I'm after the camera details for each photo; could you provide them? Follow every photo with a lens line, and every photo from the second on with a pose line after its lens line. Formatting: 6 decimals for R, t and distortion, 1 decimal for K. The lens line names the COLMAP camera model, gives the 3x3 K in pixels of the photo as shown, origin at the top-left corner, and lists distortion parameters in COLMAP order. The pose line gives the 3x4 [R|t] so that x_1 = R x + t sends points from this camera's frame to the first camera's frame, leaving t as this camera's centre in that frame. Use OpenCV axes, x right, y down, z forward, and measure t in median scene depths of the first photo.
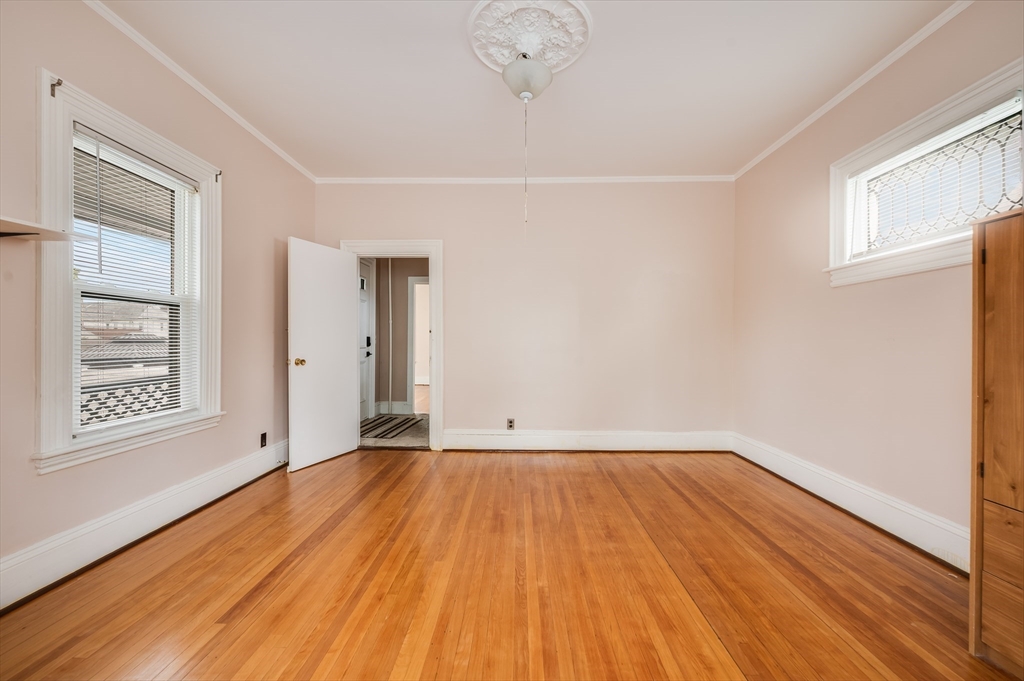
lens RADIAL K [[412.9, 0, 511.6], [0, 412.9, 341.7], [0, 0, 1]] dist [0.000235, 0.000198]
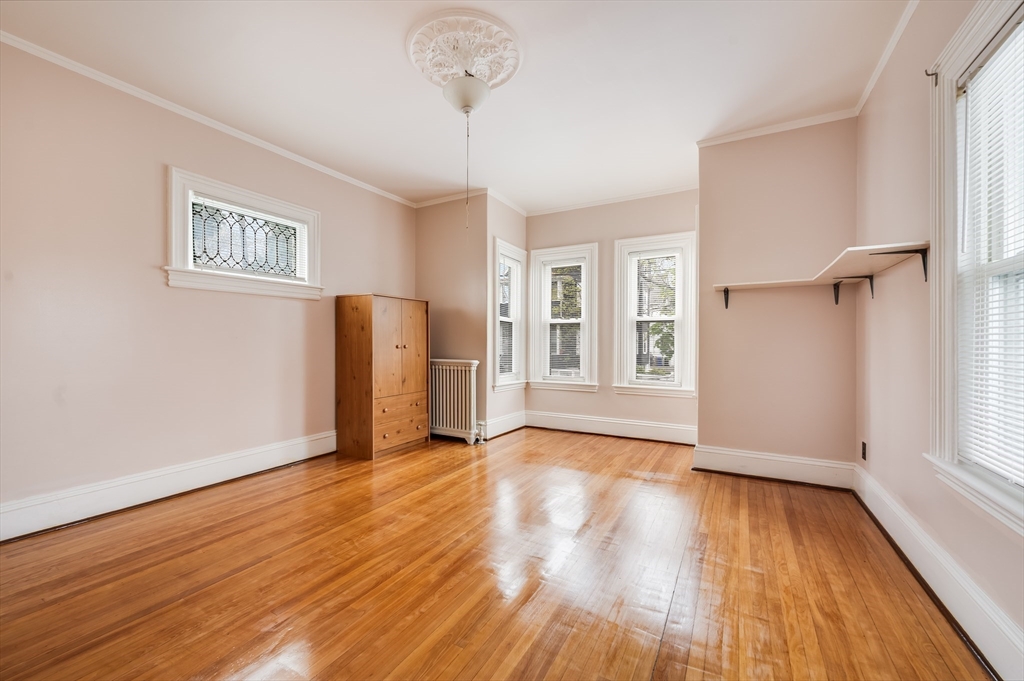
lens RADIAL K [[408.7, 0, 508.7], [0, 408.7, 344.8], [0, 0, 1]] dist [-0.000354, 0.000155]
pose [[-0.880562, -0.008560, 0.473853, -0.533325], [-0.002572, 0.999908, 0.013284, -0.003065], [-0.473924, 0.010479, -0.880504, 1.788088]]
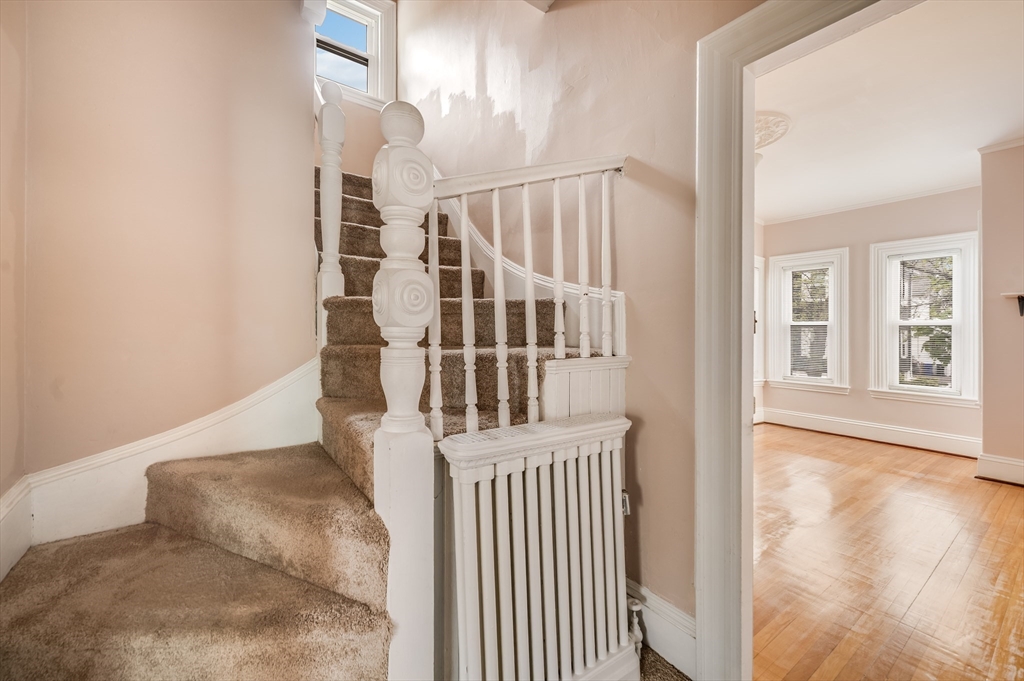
lens RADIAL K [[418.5, 0, 514.0], [0, 418.5, 323.6], [0, 0, 1]] dist [0.000300, 0.000013]
pose [[-0.606441, 0.003036, 0.795123, -0.606821], [-0.020349, 0.999606, -0.019336, -0.022550], [-0.794868, -0.027906, -0.606140, 2.365559]]
